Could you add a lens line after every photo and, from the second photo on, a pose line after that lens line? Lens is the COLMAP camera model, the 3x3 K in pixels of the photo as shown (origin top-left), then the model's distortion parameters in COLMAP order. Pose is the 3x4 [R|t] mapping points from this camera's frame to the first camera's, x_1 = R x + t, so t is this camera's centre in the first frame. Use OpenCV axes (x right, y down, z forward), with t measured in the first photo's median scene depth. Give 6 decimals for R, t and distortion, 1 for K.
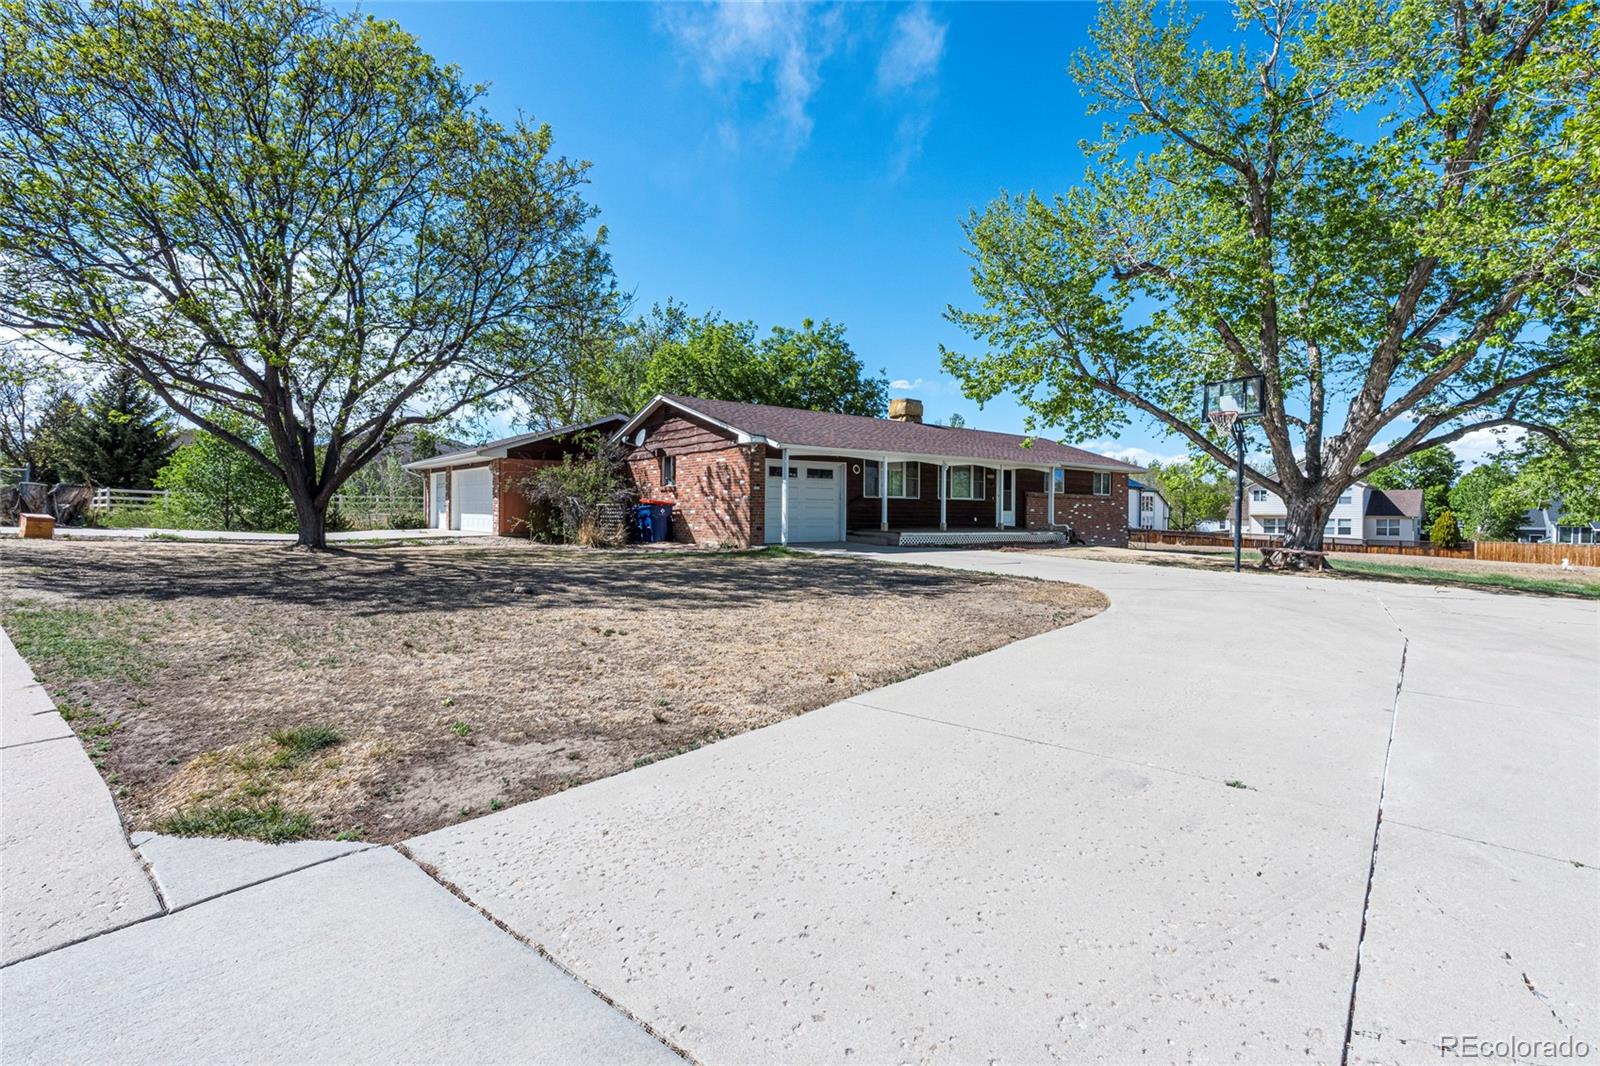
lens RADIAL K [[725.4, 0, 800.0], [0, 725.4, 533.0], [0, 0, 1]] dist [0.015898, 0.000087]
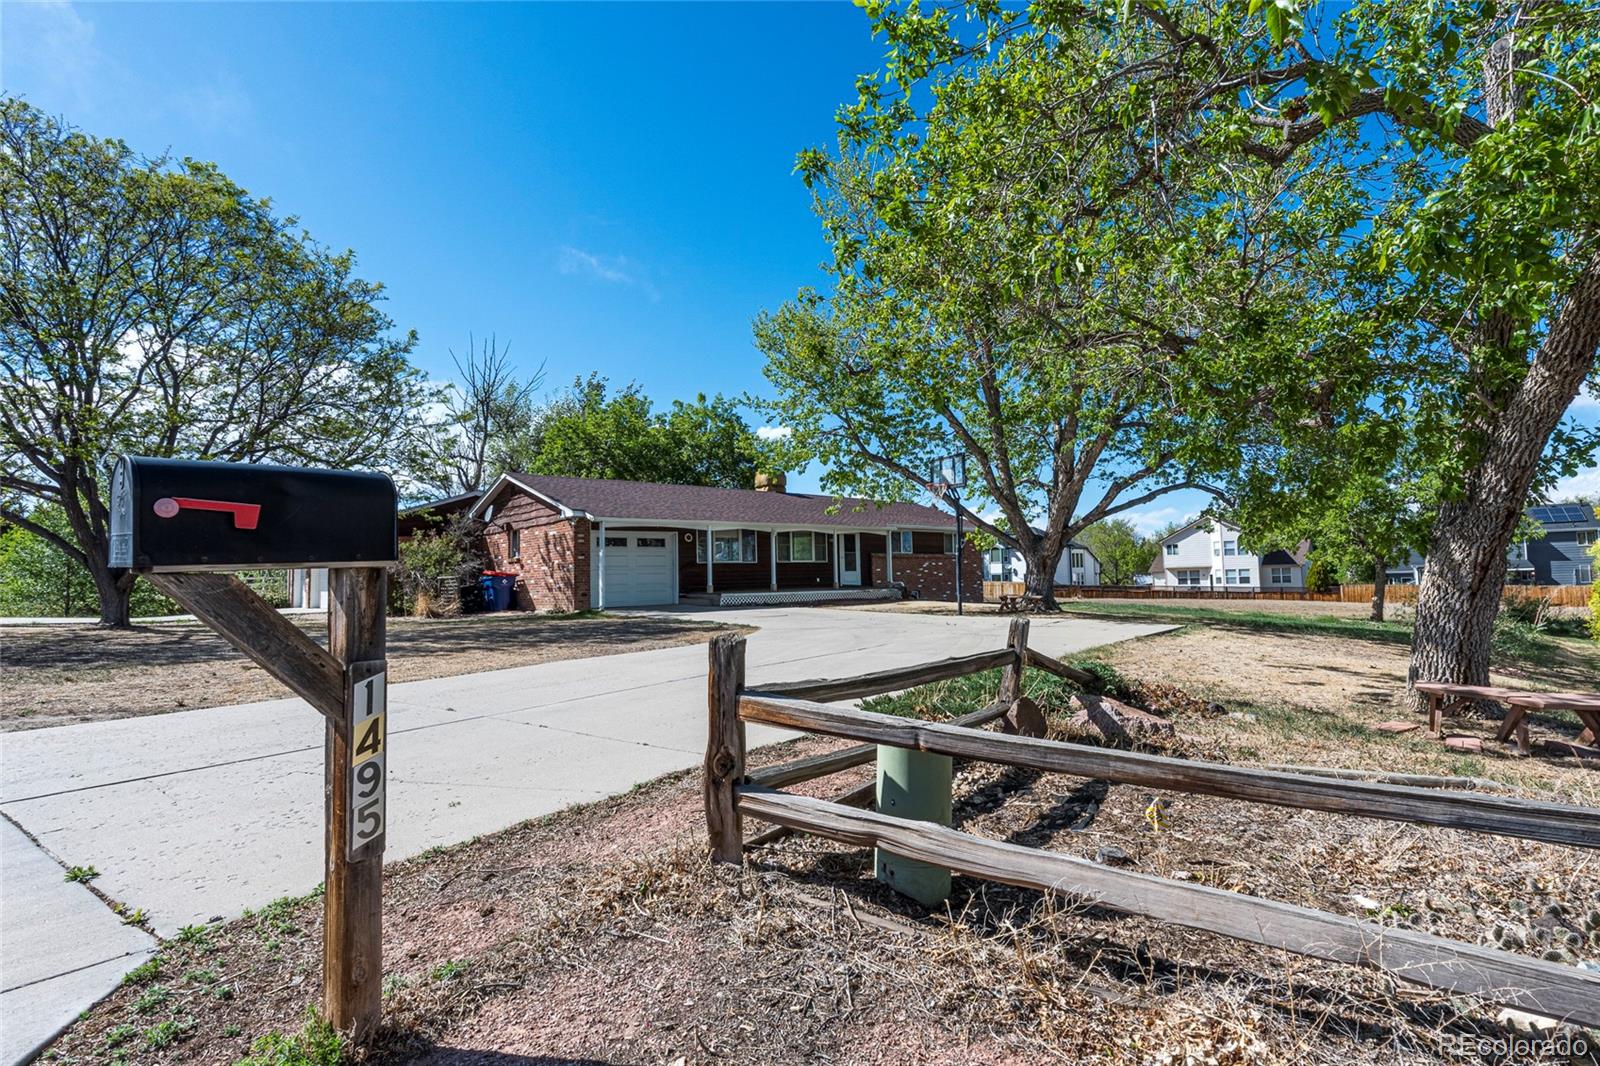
lens RADIAL K [[720.3, 0, 800.0], [0, 720.3, 533.0], [0, 0, 1]] dist [0.017749, 0.000476]
pose [[0.993757, -0.026204, 0.108447, 0.123317], [0.035957, 0.995384, -0.088979, 0.008081], [-0.105615, 0.092323, 0.990112, -0.095206]]
